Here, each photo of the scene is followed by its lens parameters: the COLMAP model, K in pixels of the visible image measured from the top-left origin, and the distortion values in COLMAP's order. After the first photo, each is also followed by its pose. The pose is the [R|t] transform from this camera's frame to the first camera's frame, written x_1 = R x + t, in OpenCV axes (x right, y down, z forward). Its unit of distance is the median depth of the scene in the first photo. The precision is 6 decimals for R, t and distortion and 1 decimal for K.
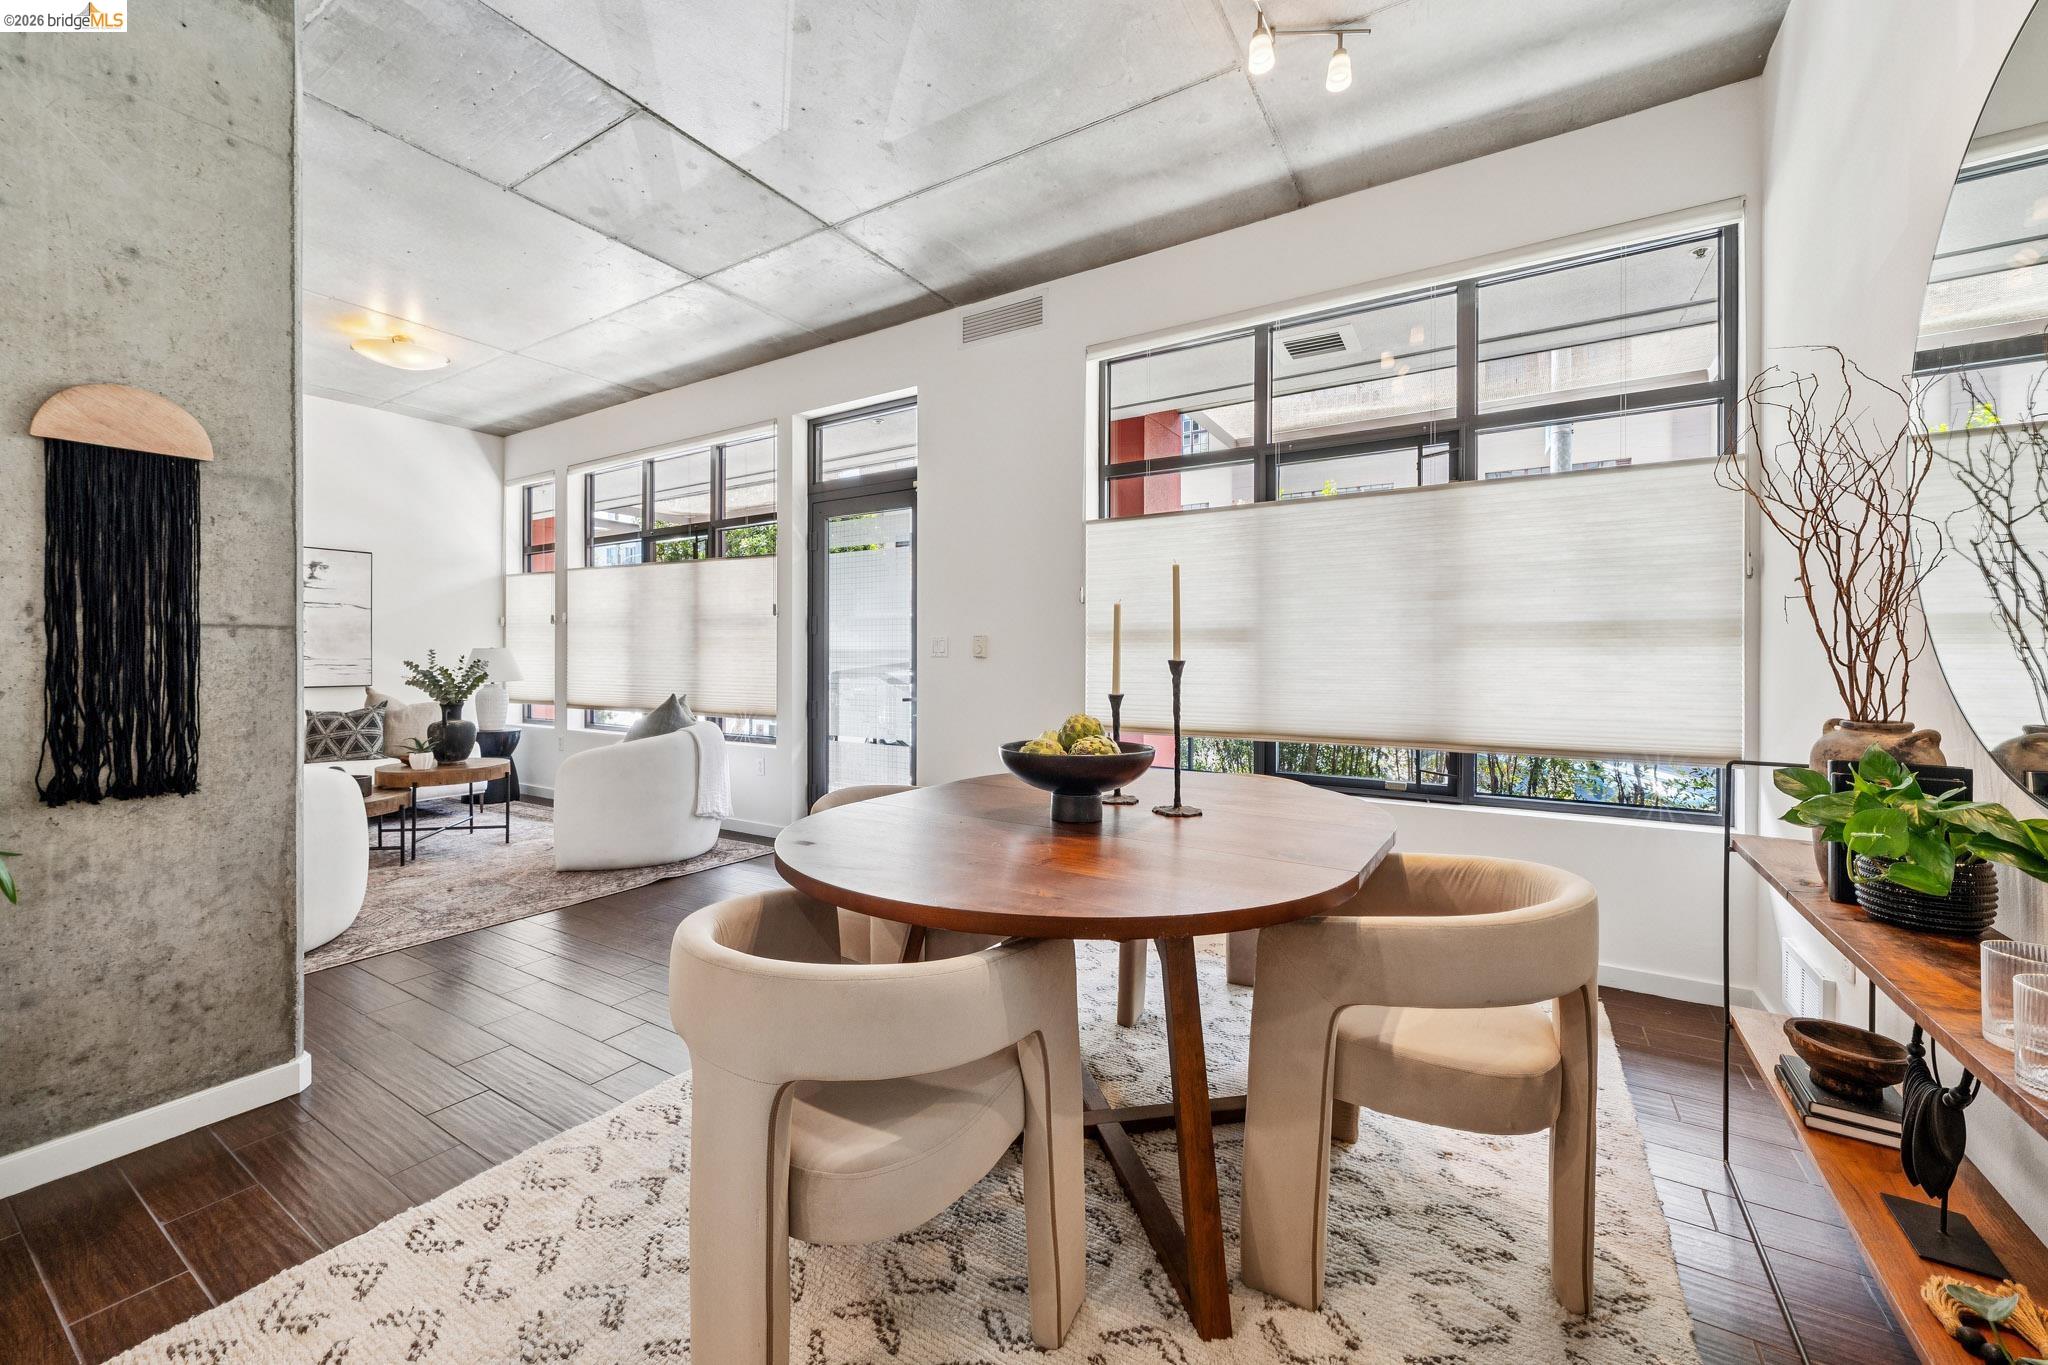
lens RADIAL K [[796.4, 0, 971.3], [0, 796.4, 672.1], [0, 0, 1]] dist [-0.000834, -0.000118]
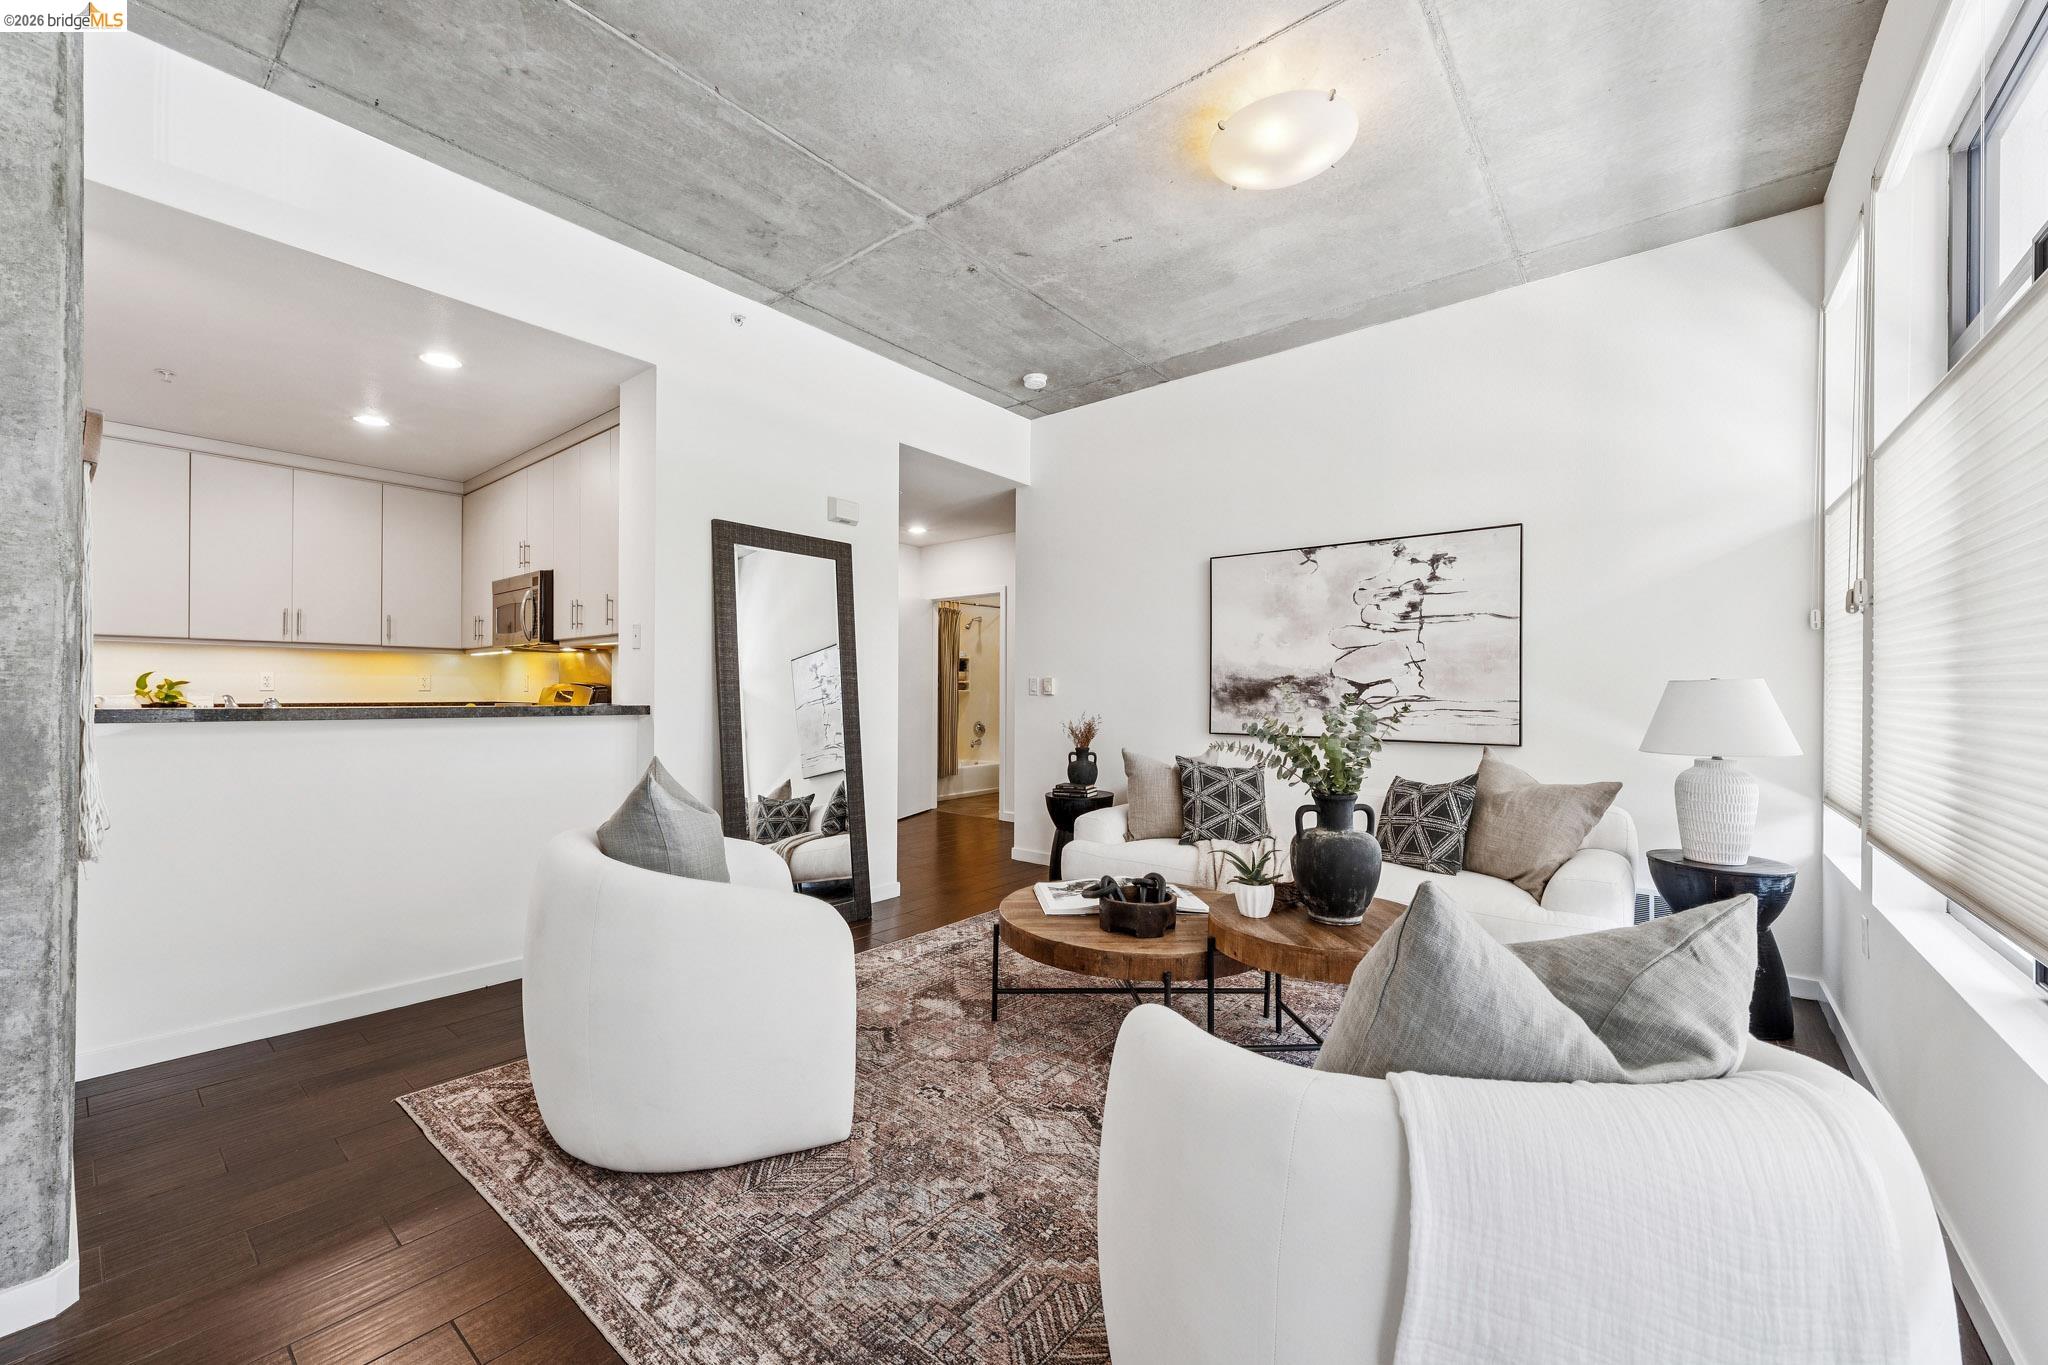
lens RADIAL K [[796.4, 0, 1020.7], [0, 796.4, 686.6], [0, 0, 1]] dist [-0.000834, -0.000118]
pose [[-0.096029, -0.004861, -0.995367, -0.127937], [-0.024333, 0.999701, -0.002535, -0.017995], [0.995081, 0.023976, -0.096119, 0.719771]]
